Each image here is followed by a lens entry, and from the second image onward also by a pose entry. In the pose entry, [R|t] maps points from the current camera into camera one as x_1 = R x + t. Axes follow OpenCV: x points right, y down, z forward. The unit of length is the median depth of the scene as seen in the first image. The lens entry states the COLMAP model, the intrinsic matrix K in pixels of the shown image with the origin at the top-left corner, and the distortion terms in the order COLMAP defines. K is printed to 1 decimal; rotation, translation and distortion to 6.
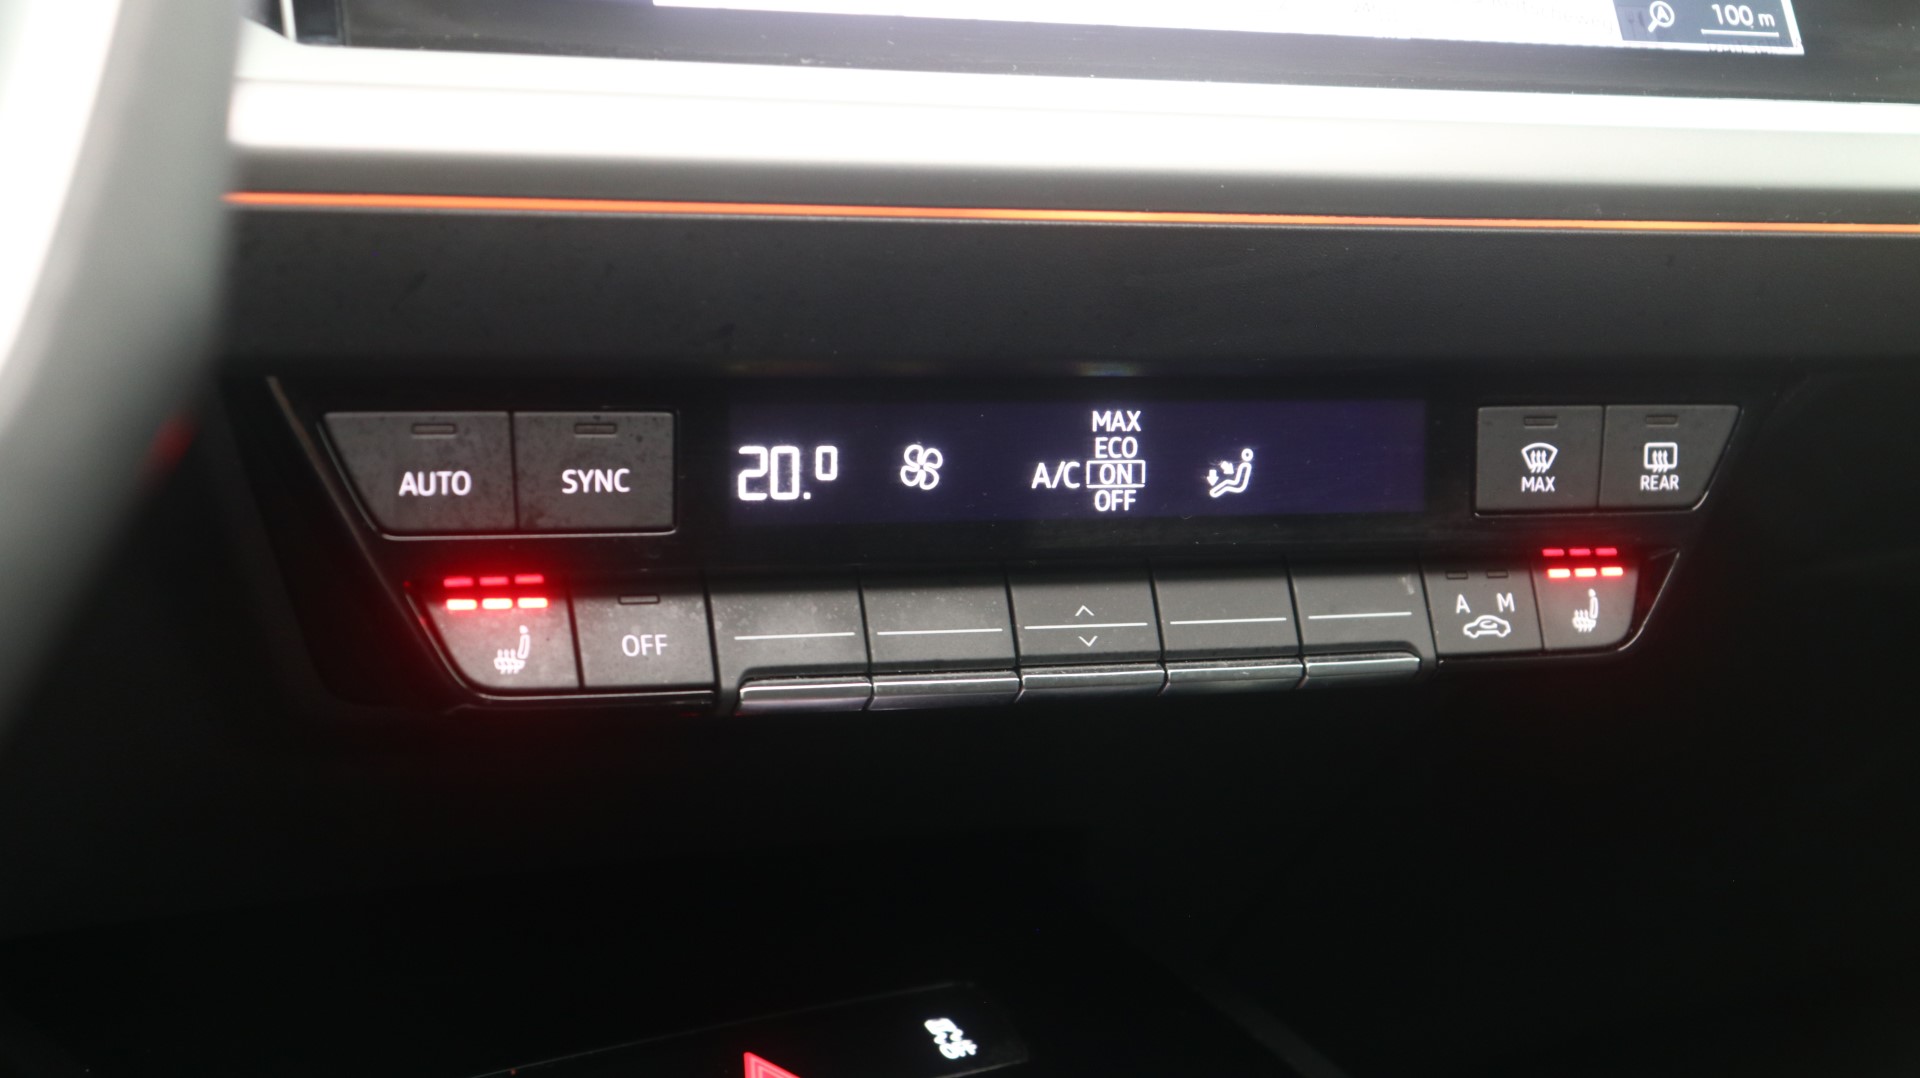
lens RADIAL K [[3750.9, 0, 959.4], [0, 3750.9, 538.4], [0, 0, 1]] dist [-0.104772, 0.000000]
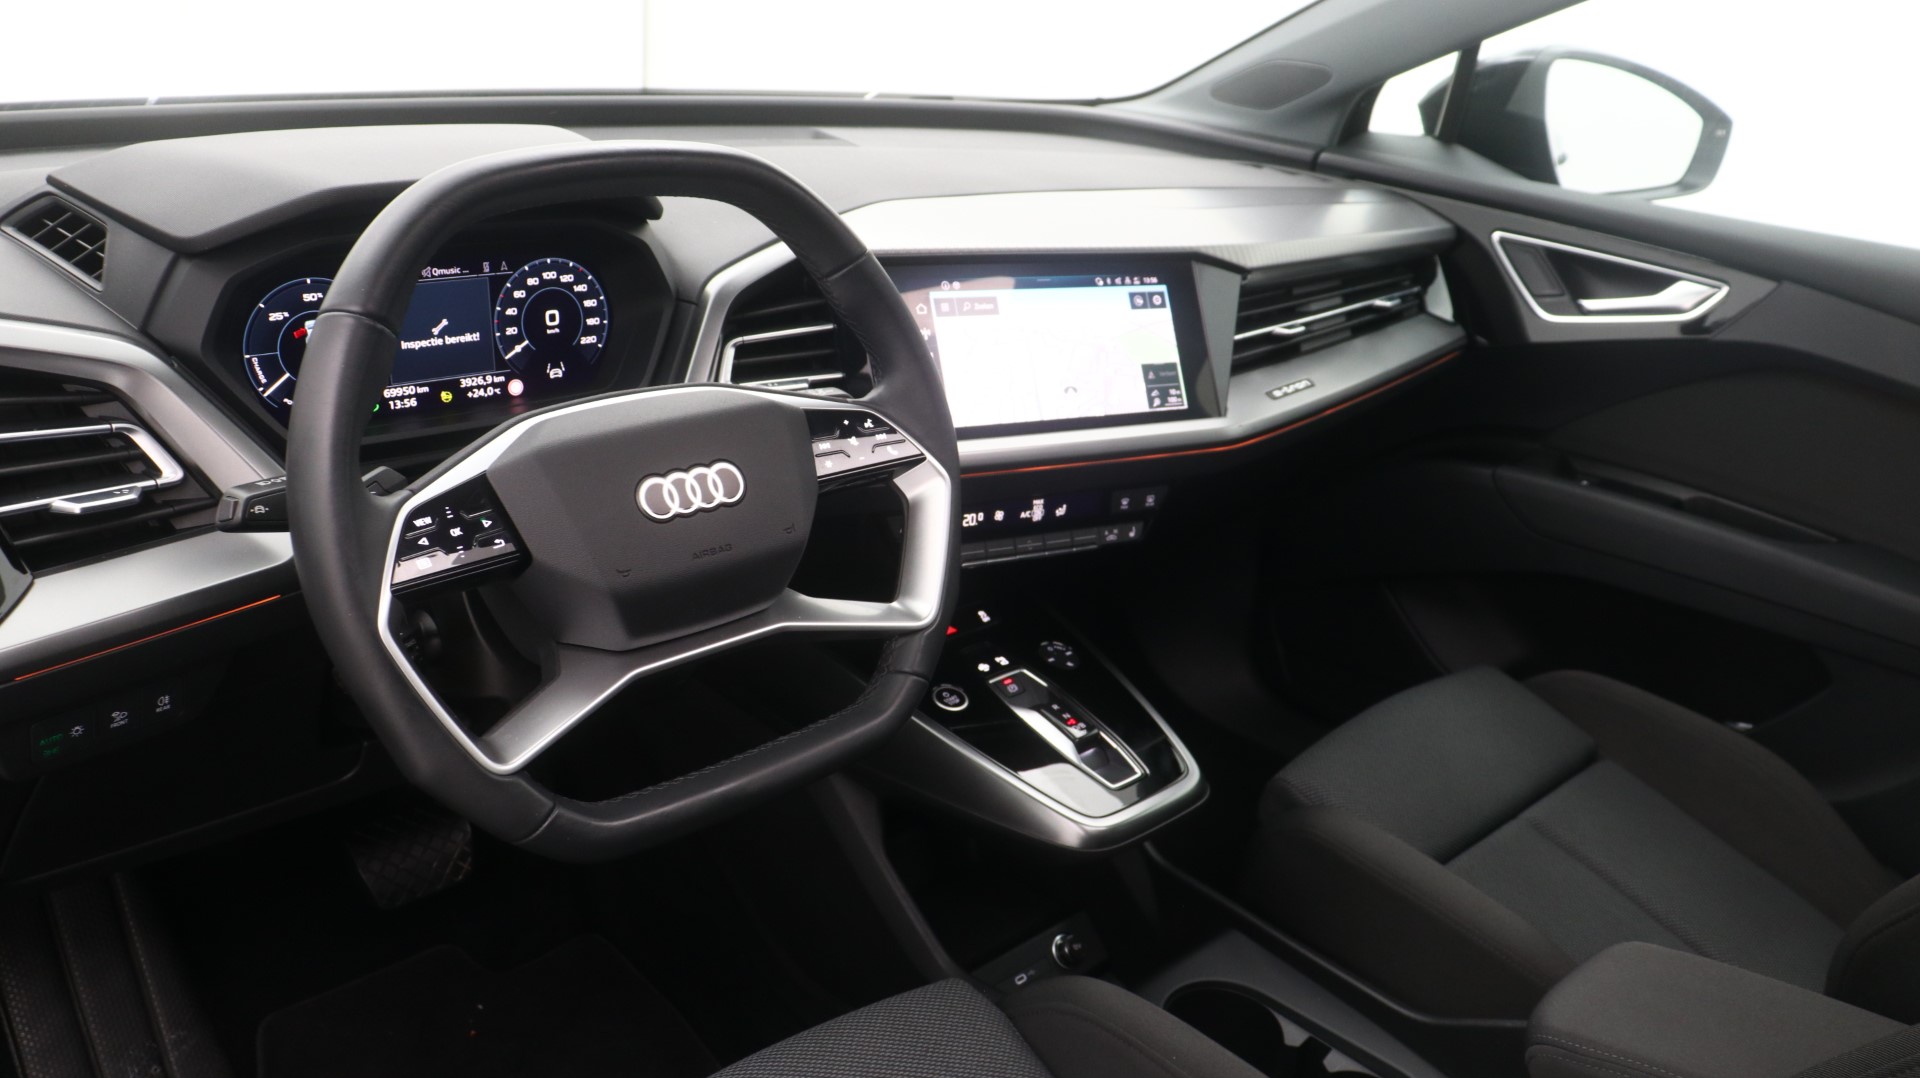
lens RADIAL K [[1531.8, 0, 956.7], [0, 1531.8, 541.2], [0, 0, 1]] dist [-0.021001, 0.017091]
pose [[0.993237, 0.006297, 0.115933, -0.273987], [-0.031884, 0.974932, 0.220205, -0.392428], [-0.111640, -0.222412, 0.968540, -0.823542]]
